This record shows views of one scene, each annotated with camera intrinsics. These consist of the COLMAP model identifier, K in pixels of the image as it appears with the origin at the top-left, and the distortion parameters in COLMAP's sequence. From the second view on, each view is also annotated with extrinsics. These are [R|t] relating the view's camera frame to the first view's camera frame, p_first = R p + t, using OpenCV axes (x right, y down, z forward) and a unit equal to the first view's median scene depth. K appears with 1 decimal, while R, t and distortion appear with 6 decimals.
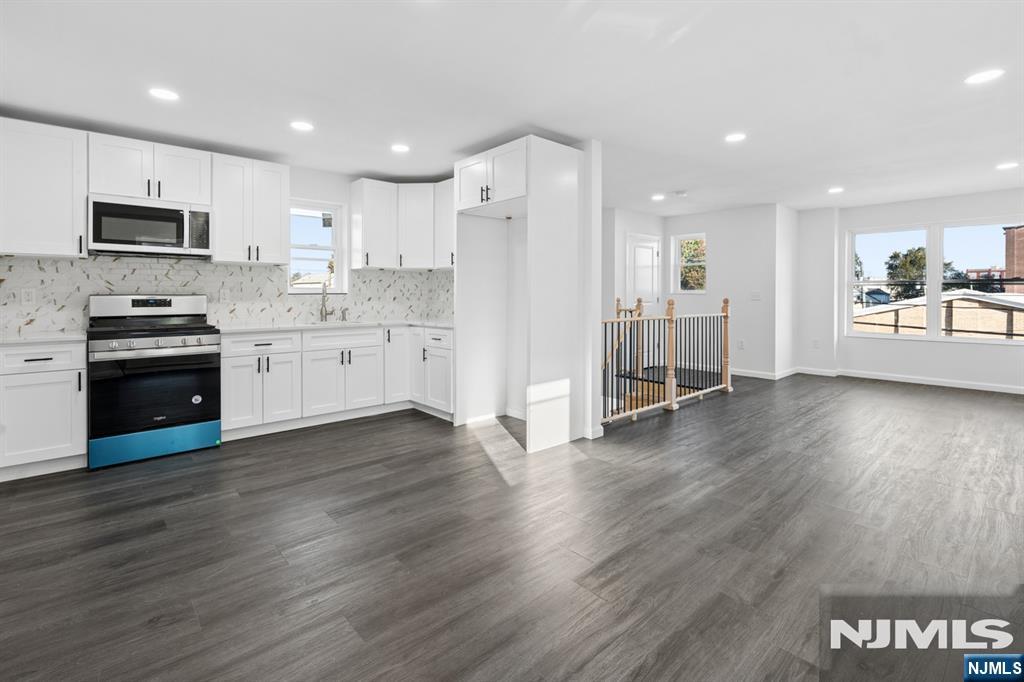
lens RADIAL K [[470.5, 0, 507.4], [0, 470.5, 298.3], [0, 0, 1]] dist [0.014094, 0.001949]
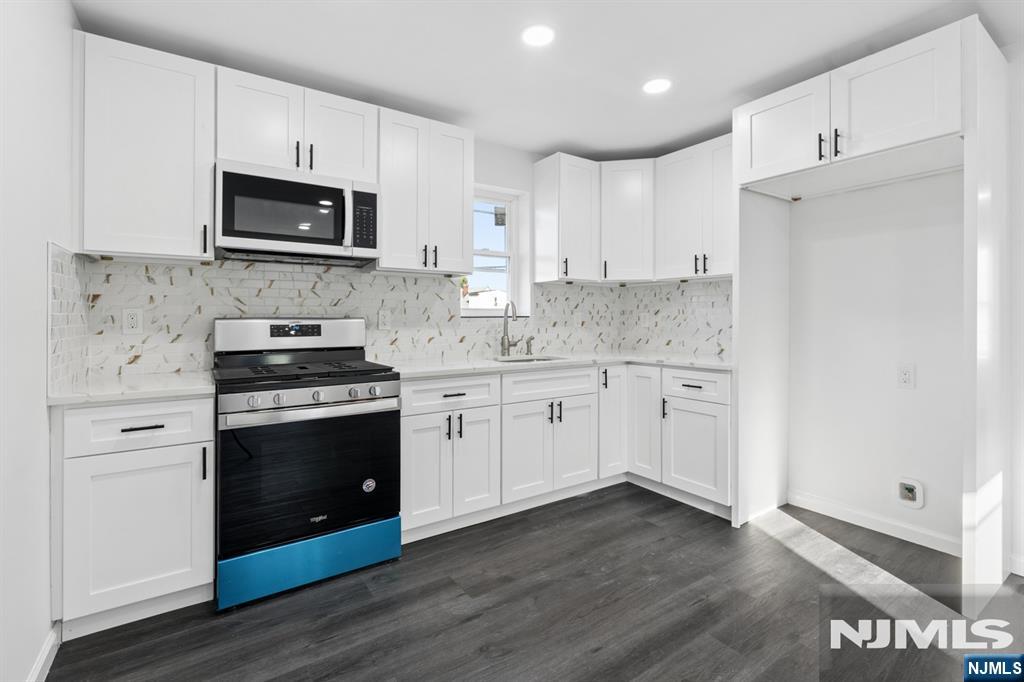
lens RADIAL K [[470.5, 0, 517.0], [0, 470.5, 316.9], [0, 0, 1]] dist [0.014094, 0.001949]
pose [[0.992785, -0.000919, -0.119901, -0.346085], [-0.000455, 0.999935, -0.011434, -0.001805], [0.119904, 0.011406, 0.992720, 0.360489]]
